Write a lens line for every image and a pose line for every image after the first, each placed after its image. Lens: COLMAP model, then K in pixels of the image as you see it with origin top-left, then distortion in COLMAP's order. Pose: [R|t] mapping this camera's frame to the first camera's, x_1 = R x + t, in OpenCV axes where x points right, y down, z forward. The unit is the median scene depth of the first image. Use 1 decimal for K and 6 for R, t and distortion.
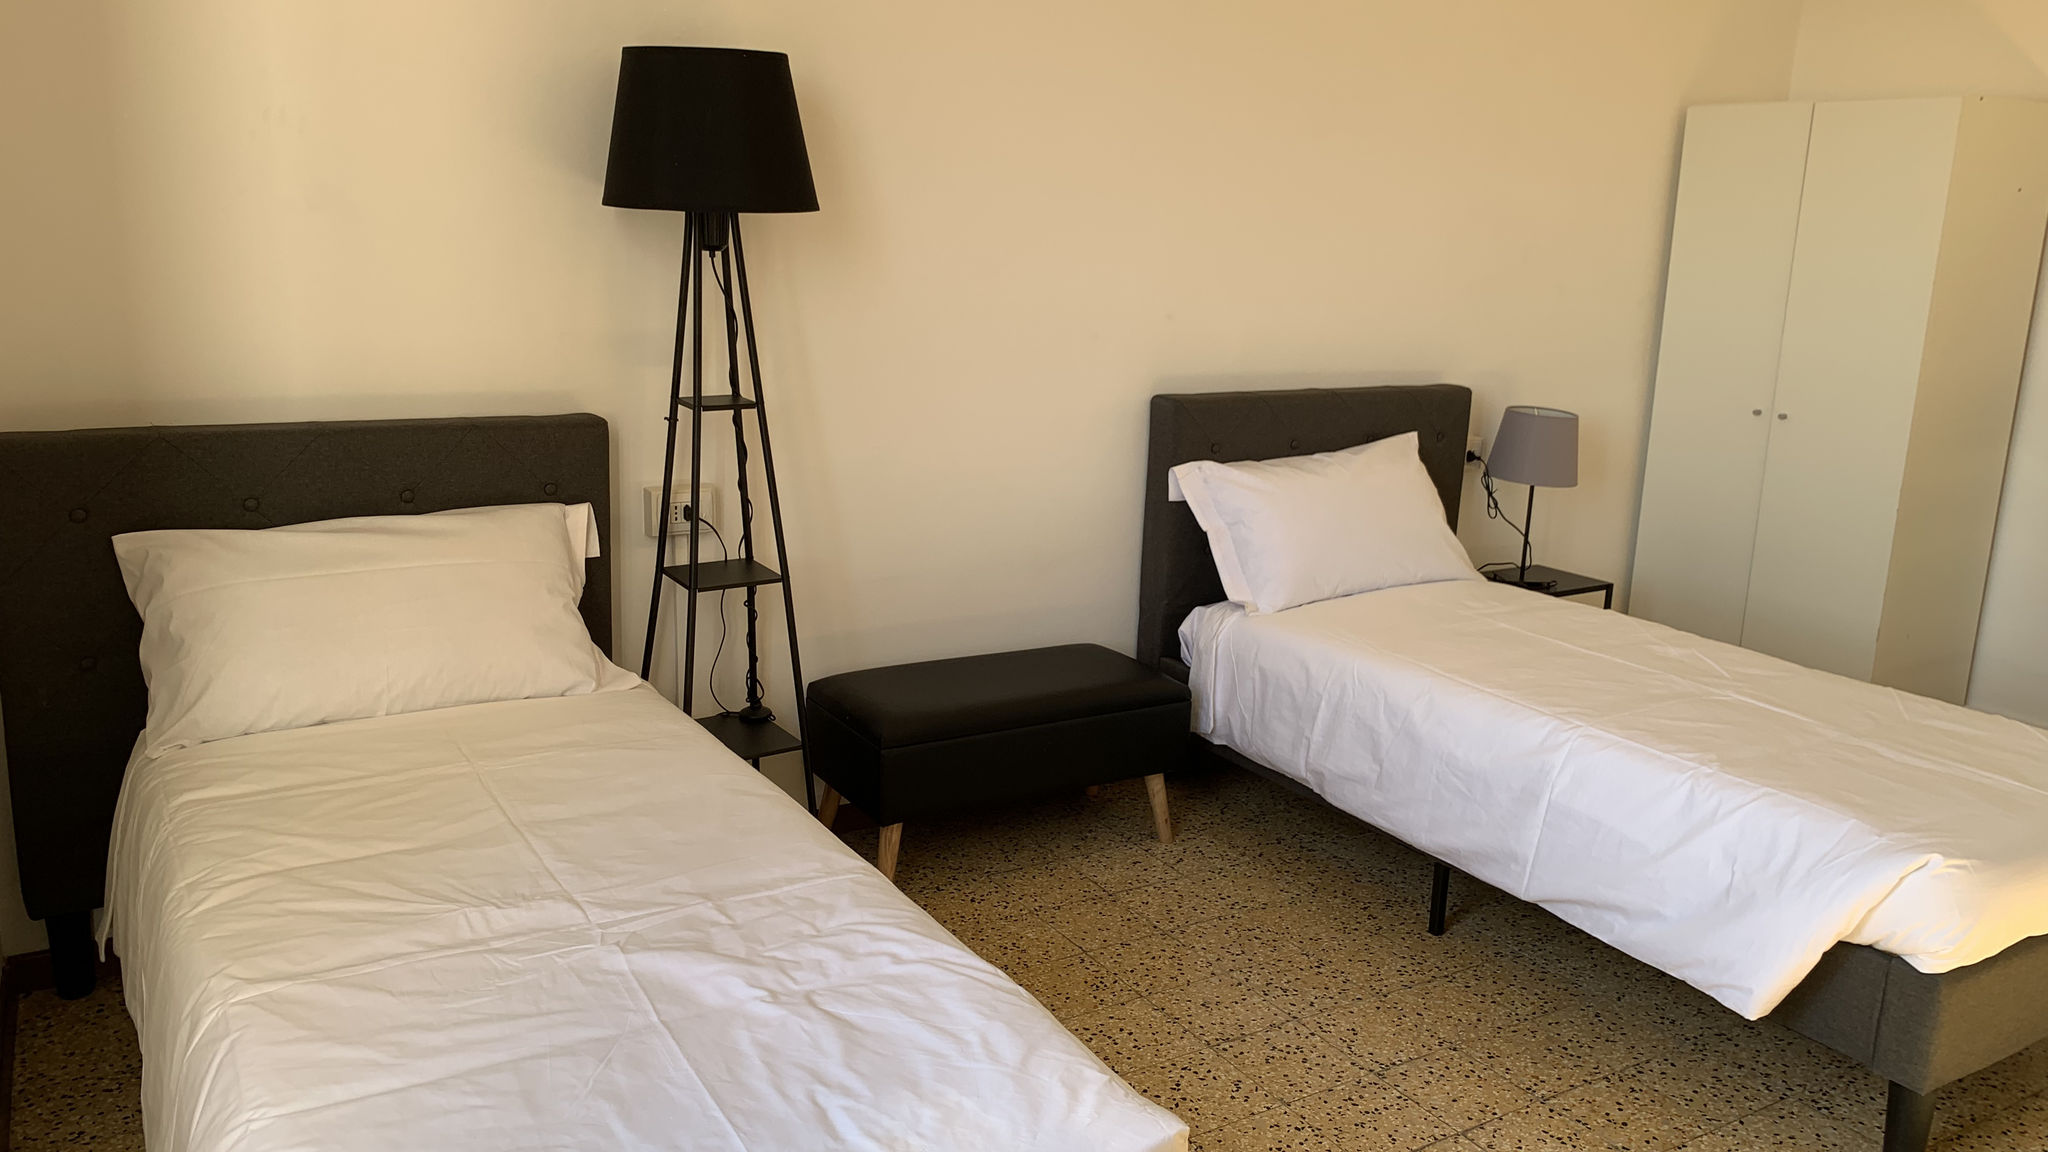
lens RADIAL K [[1542.3, 0, 1009.6], [0, 1542.3, 564.8], [0, 0, 1]] dist [0.097668, -0.150392]
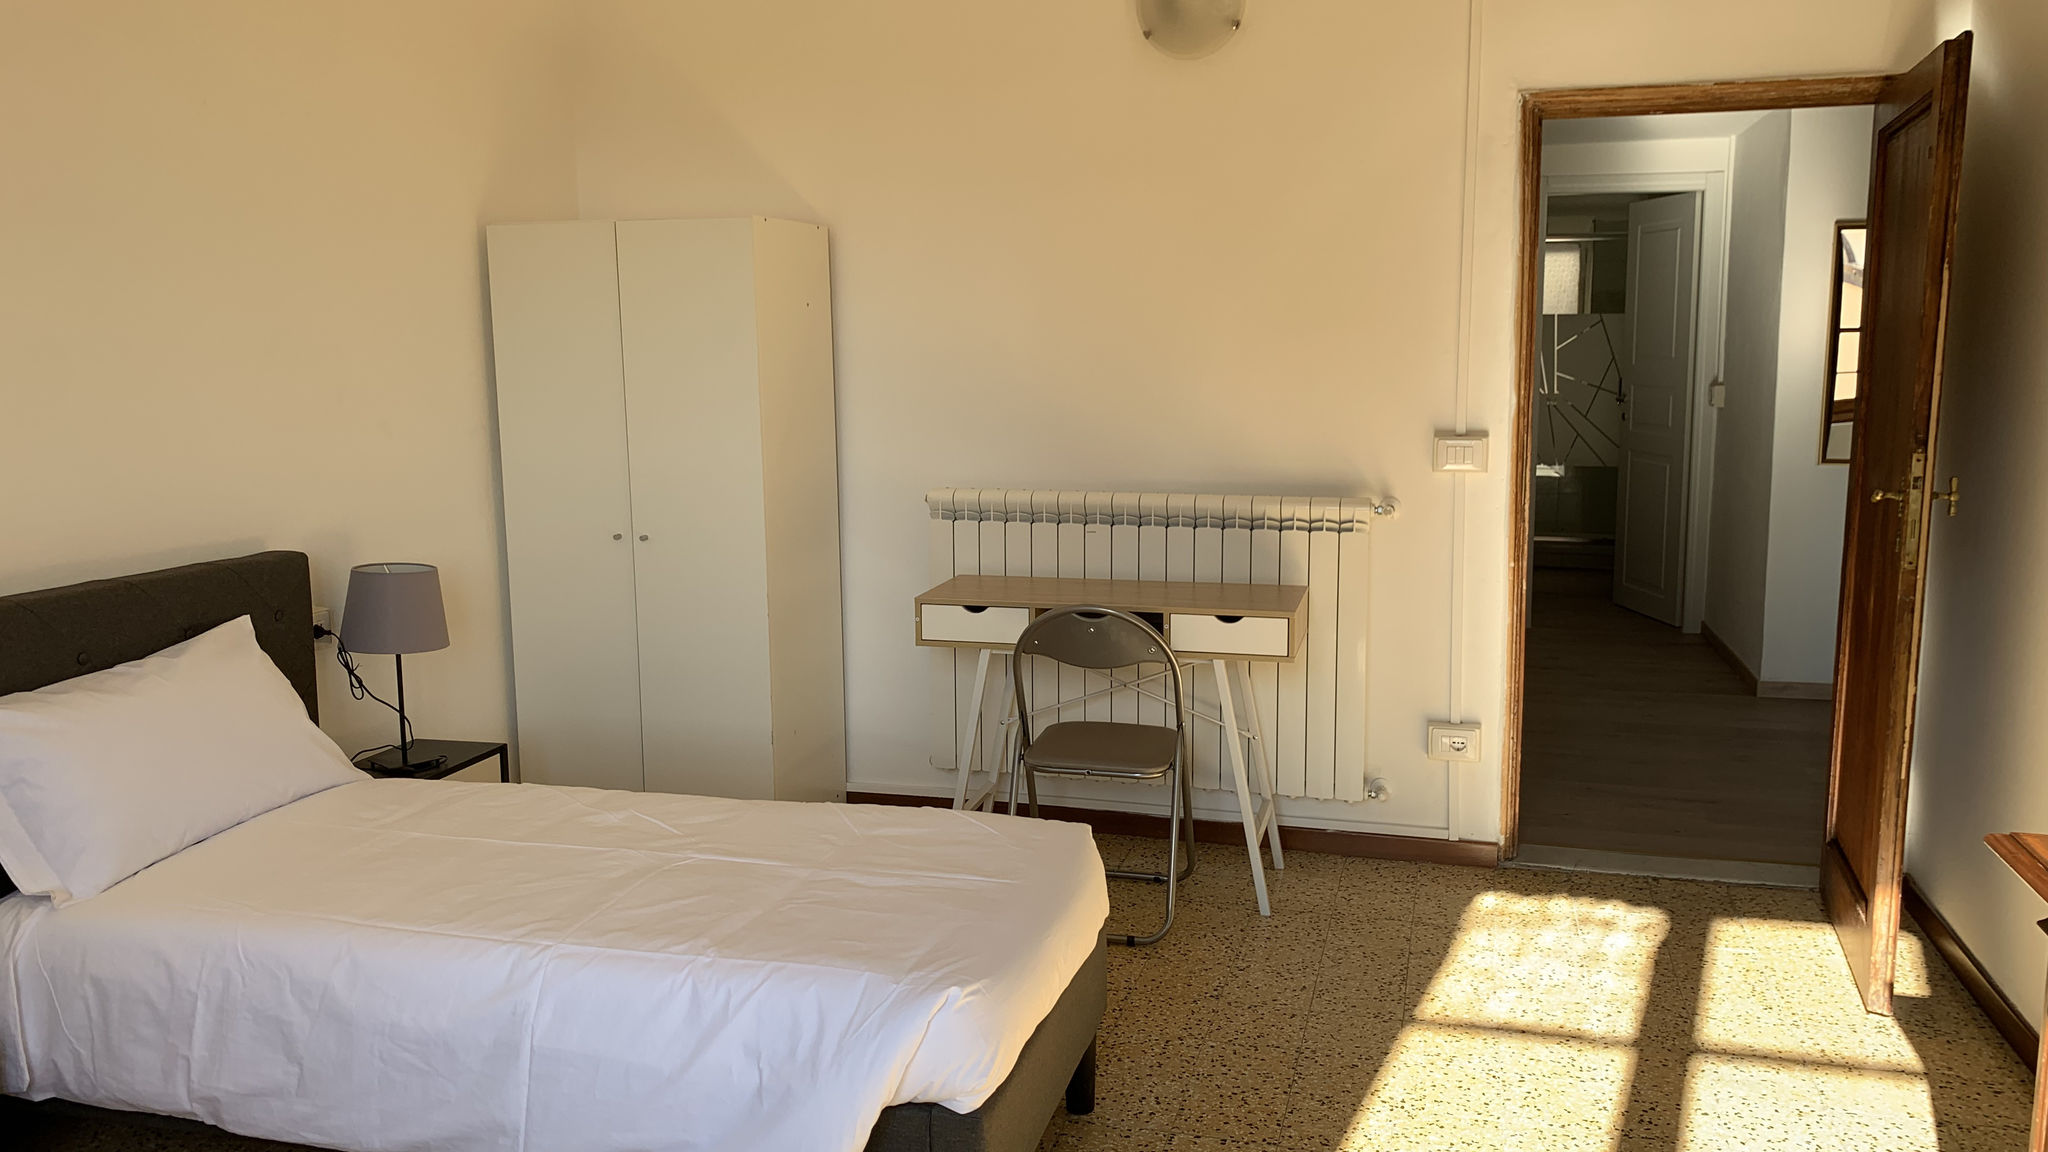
lens RADIAL K [[1595.1, 0, 1022.4], [0, 1595.1, 523.6], [0, 0, 1]] dist [-0.005450, 0.013350]
pose [[0.729364, -0.129678, 0.671723, 0.006939], [0.198772, 0.979682, -0.026699, -0.036407], [-0.654613, 0.152993, 0.740321, 0.141576]]
